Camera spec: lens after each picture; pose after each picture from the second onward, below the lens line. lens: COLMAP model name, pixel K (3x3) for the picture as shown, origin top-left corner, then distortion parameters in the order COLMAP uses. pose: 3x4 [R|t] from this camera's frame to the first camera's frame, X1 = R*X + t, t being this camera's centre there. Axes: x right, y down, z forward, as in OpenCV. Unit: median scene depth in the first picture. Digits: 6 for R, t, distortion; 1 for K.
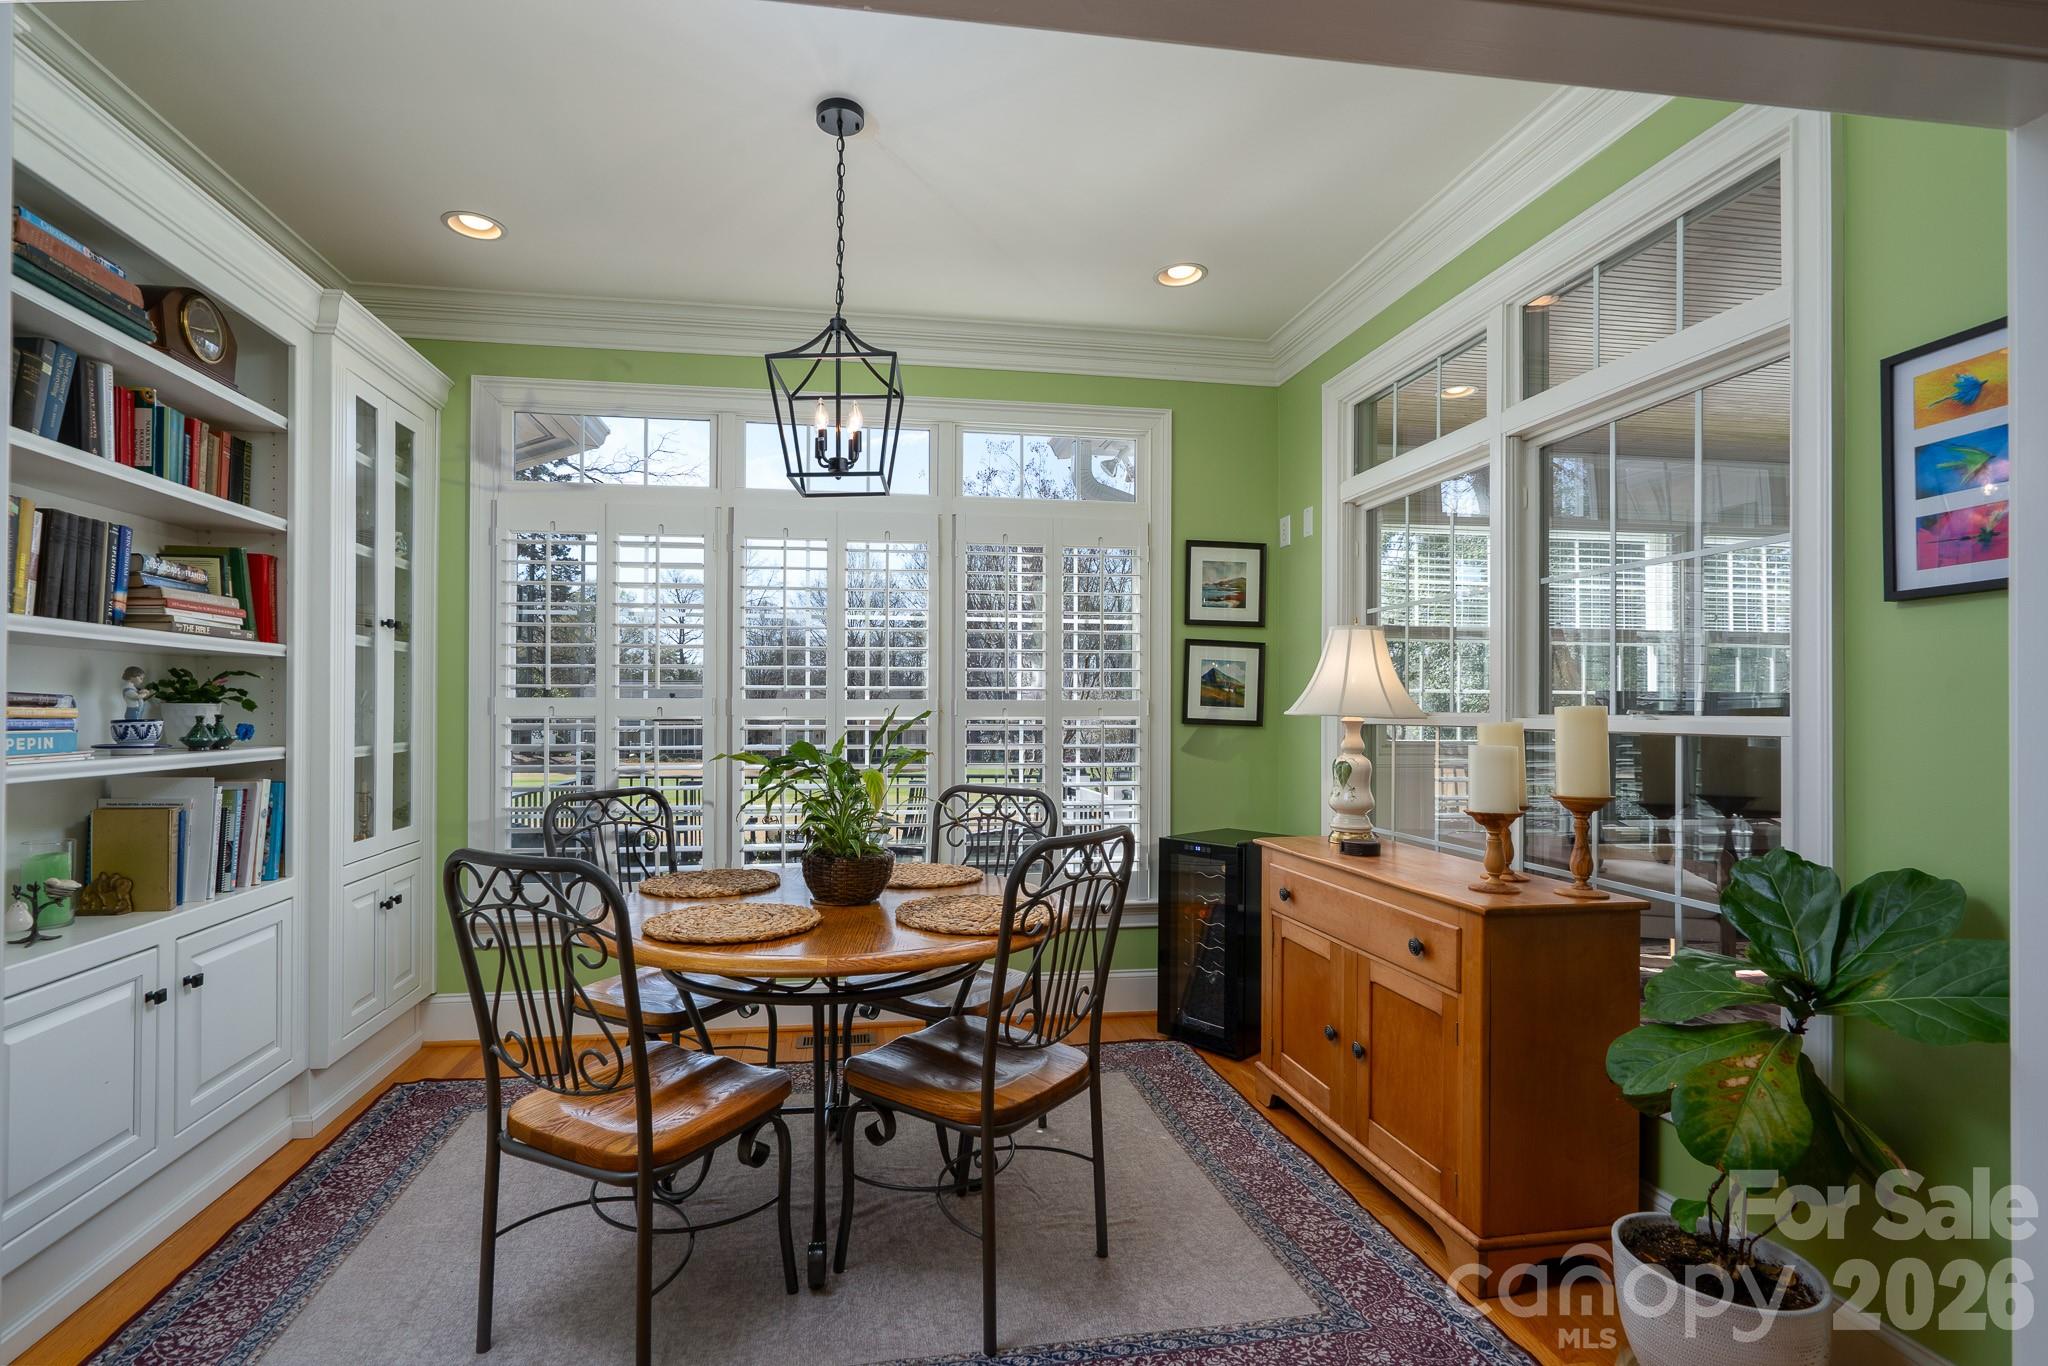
lens RADIAL K [[977.4, 0, 1009.9], [0, 977.4, 692.6], [0, 0, 1]] dist [-0.004202, -0.000606]
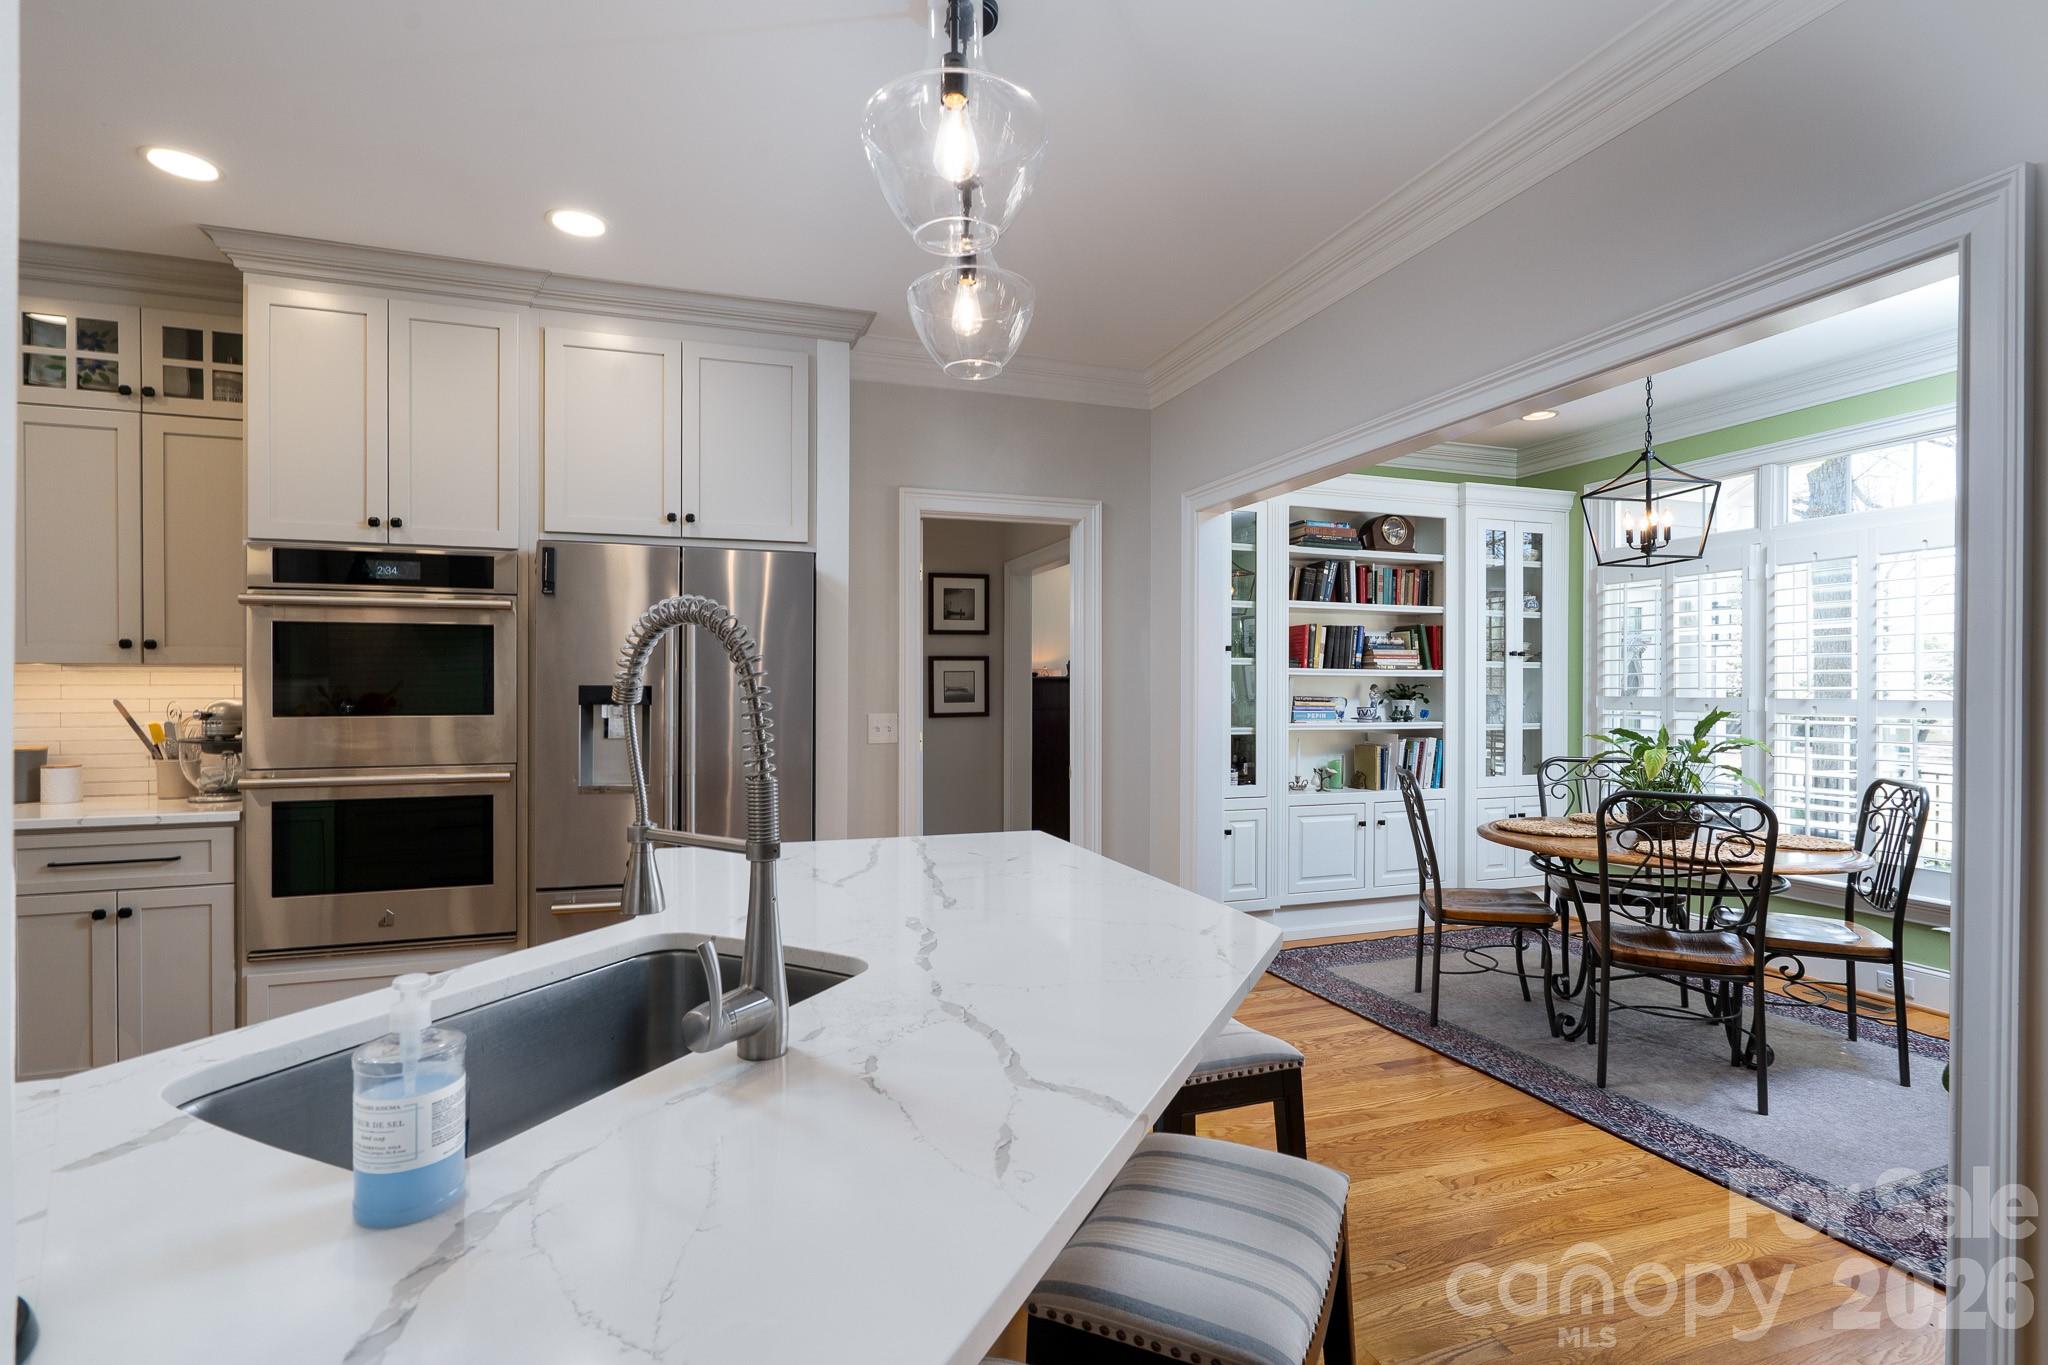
lens RADIAL K [[946.1, 0, 1016.3], [0, 946.1, 688.1], [0, 0, 1]] dist [-0.008312, 0.002911]
pose [[0.200534, -0.000490, -0.979687, 1.027142], [0.012392, 0.999921, 0.002037, -0.030630], [0.979608, -0.012549, 0.200524, -0.248820]]
